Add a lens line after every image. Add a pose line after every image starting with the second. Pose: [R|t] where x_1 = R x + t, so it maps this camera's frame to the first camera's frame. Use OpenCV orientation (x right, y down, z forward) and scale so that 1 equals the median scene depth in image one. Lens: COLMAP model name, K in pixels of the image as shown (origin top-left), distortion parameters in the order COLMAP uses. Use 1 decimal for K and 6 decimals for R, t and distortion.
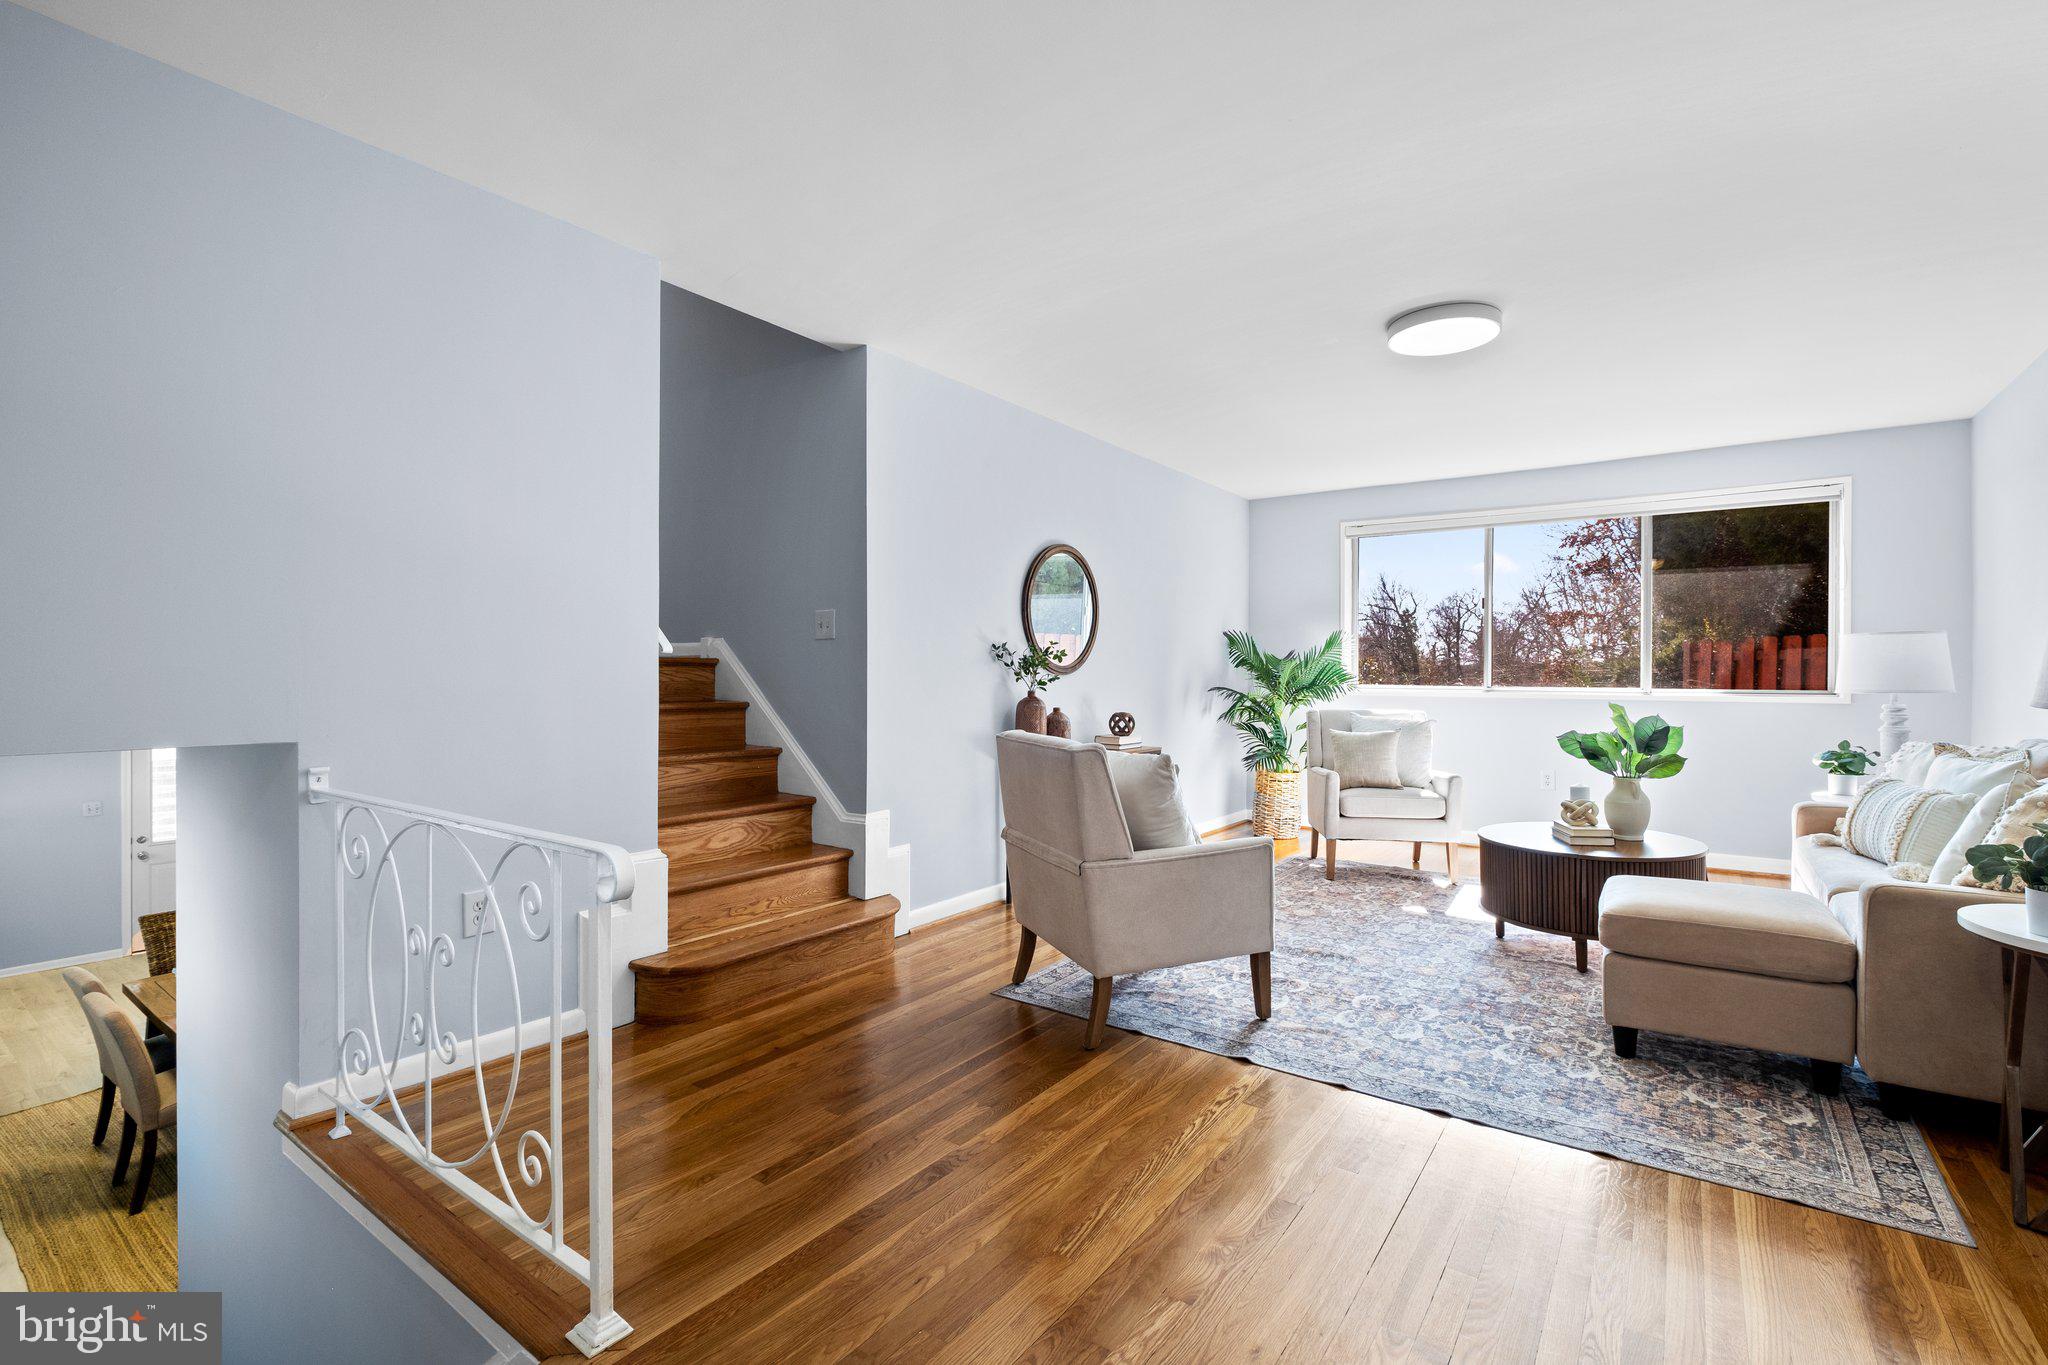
lens RADIAL K [[888.4, 0, 1044.1], [0, 888.4, 684.2], [0, 0, 1]] dist [-0.001120, -0.000522]
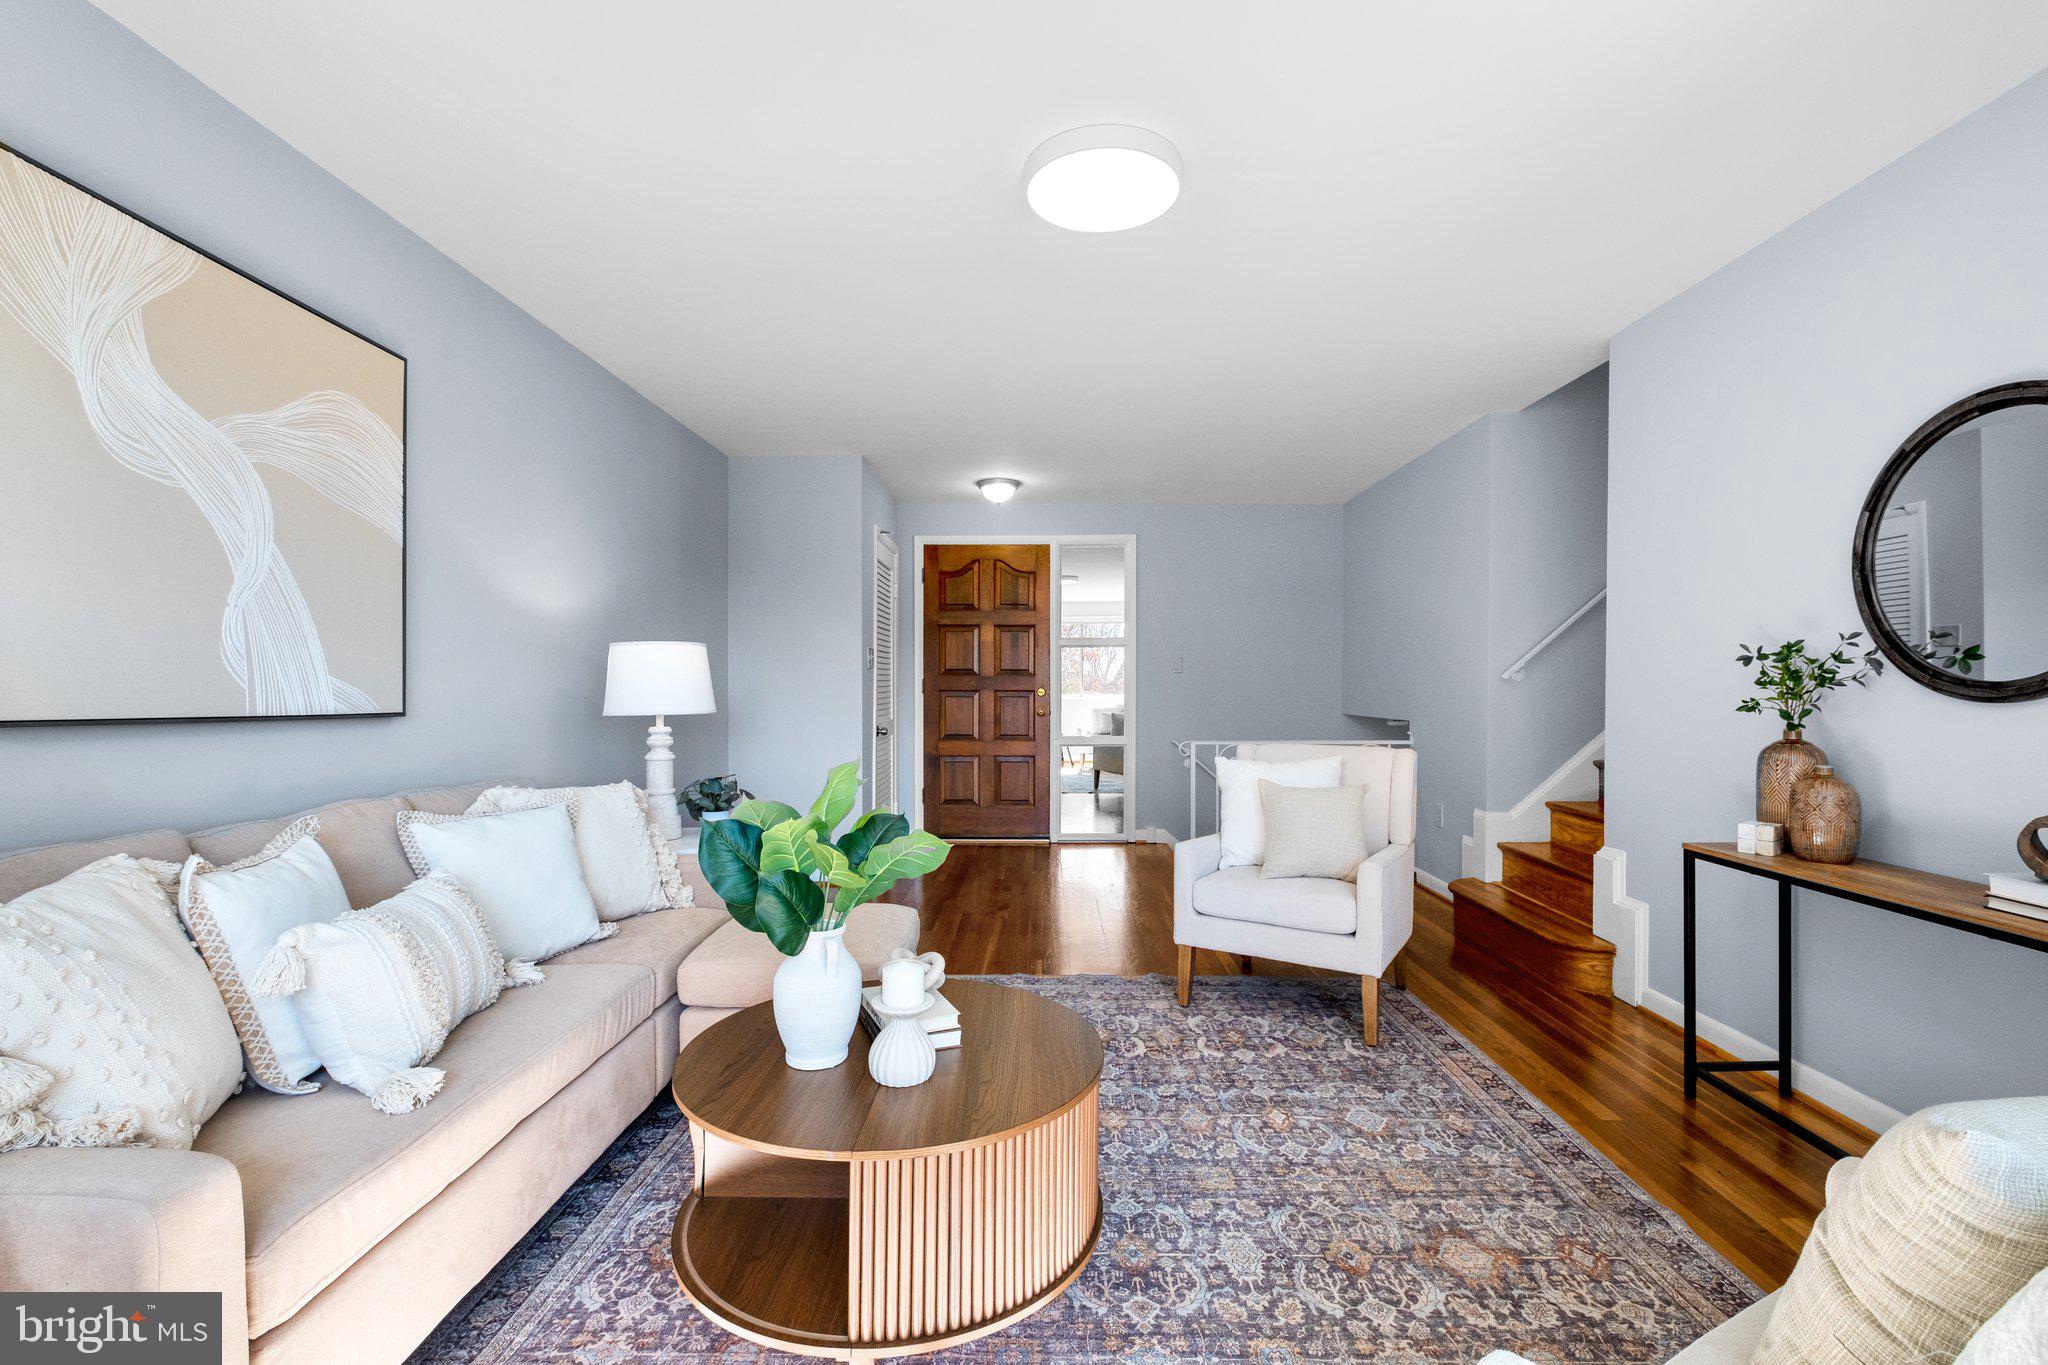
lens RADIAL K [[888.4, 0, 1044.1], [0, 888.4, 684.2], [0, 0, 1]] dist [-0.001120, -0.000522]
pose [[-0.811983, -0.002466, -0.583675, 0.923818], [-0.009051, 0.999924, 0.008366, -0.027224], [0.583610, 0.012076, -0.811944, 1.598974]]
